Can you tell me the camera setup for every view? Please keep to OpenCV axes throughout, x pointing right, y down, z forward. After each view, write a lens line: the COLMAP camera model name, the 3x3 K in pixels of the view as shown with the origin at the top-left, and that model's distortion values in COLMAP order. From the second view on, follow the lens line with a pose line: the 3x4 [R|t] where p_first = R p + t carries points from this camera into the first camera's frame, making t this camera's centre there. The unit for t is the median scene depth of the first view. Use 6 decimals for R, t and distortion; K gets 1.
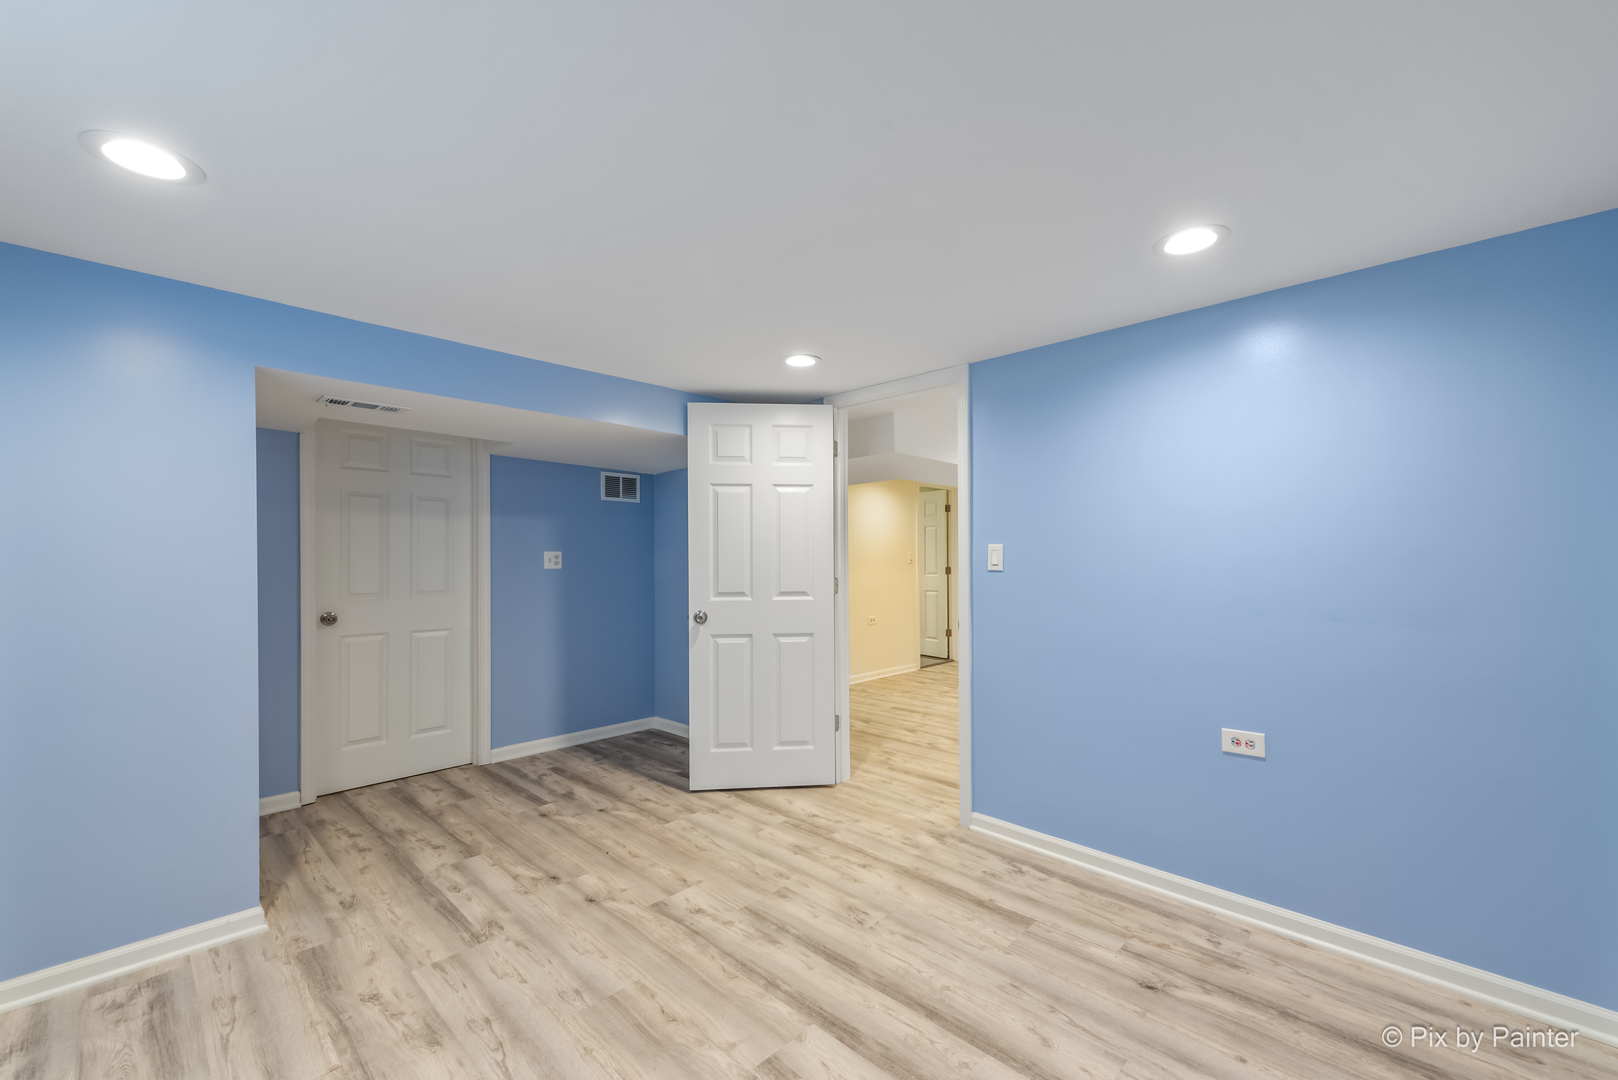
lens RADIAL K [[648.1, 0, 810.8], [0, 648.1, 548.8], [0, 0, 1]] dist [0.000334, 0.000057]
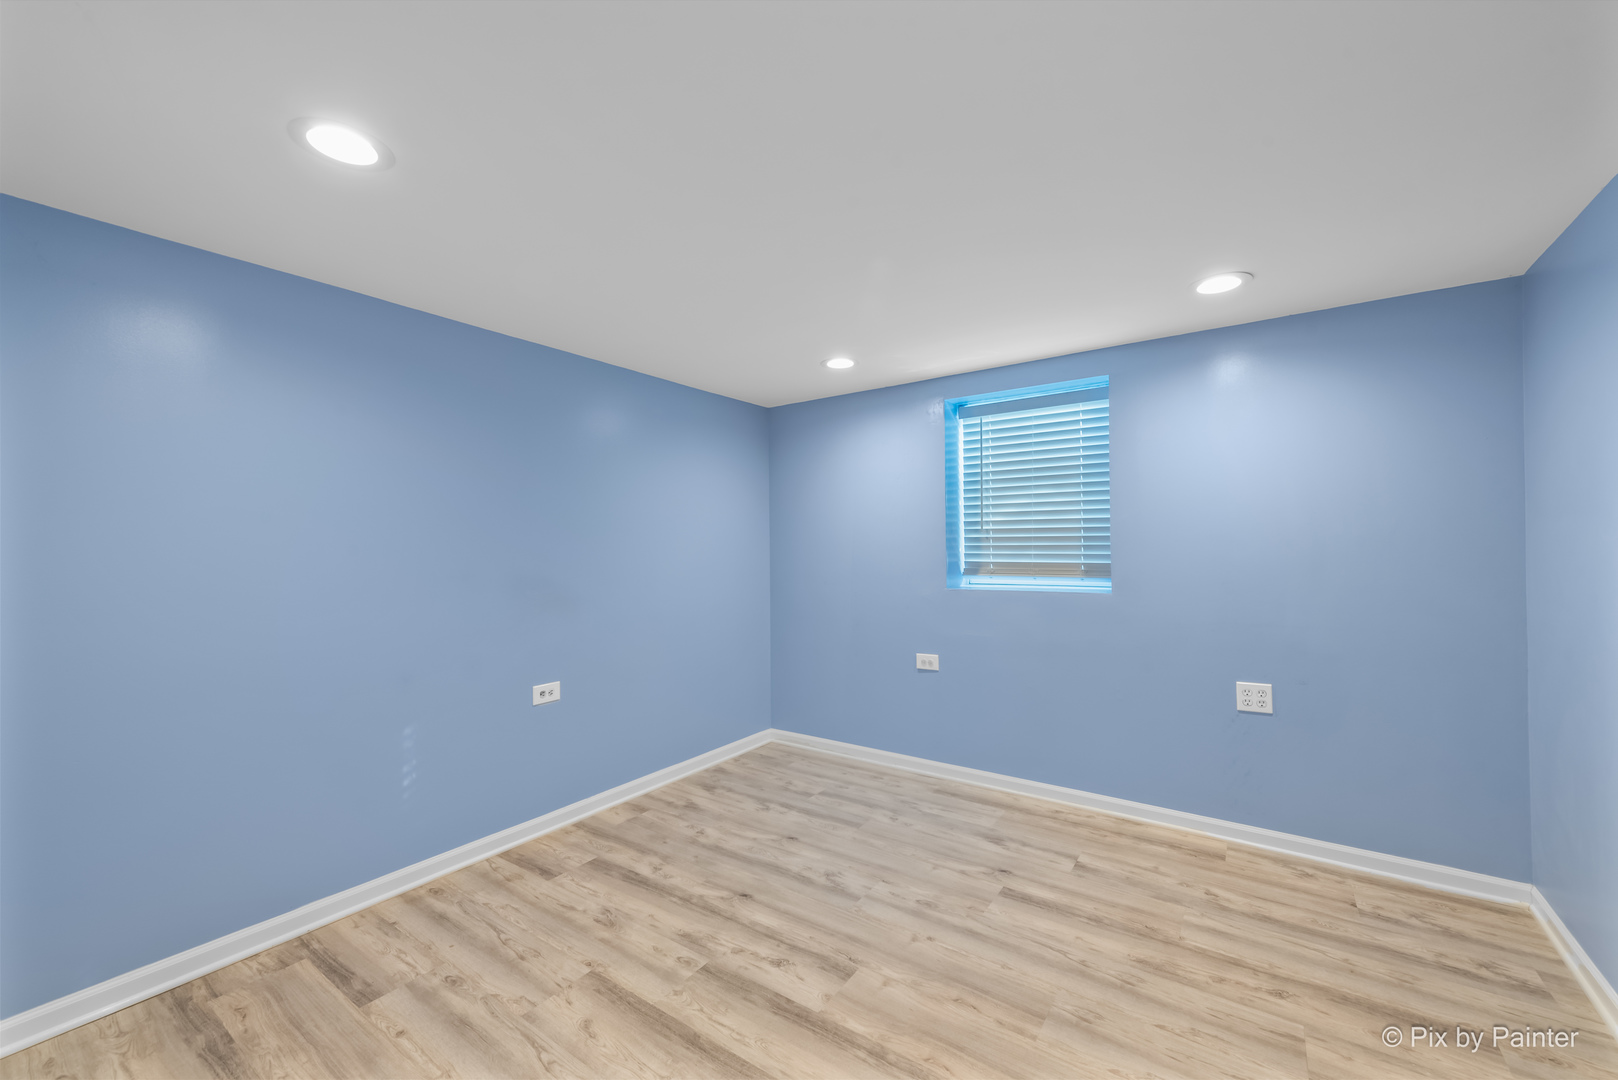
lens RADIAL K [[648.1, 0, 808.2], [0, 648.1, 543.4], [0, 0, 1]] dist [0.000334, 0.000057]
pose [[-0.988365, 0.010755, -0.151720, 0.158947], [0.013344, 0.999782, -0.016057, 0.032711], [0.151515, -0.017895, -0.988293, 1.962531]]
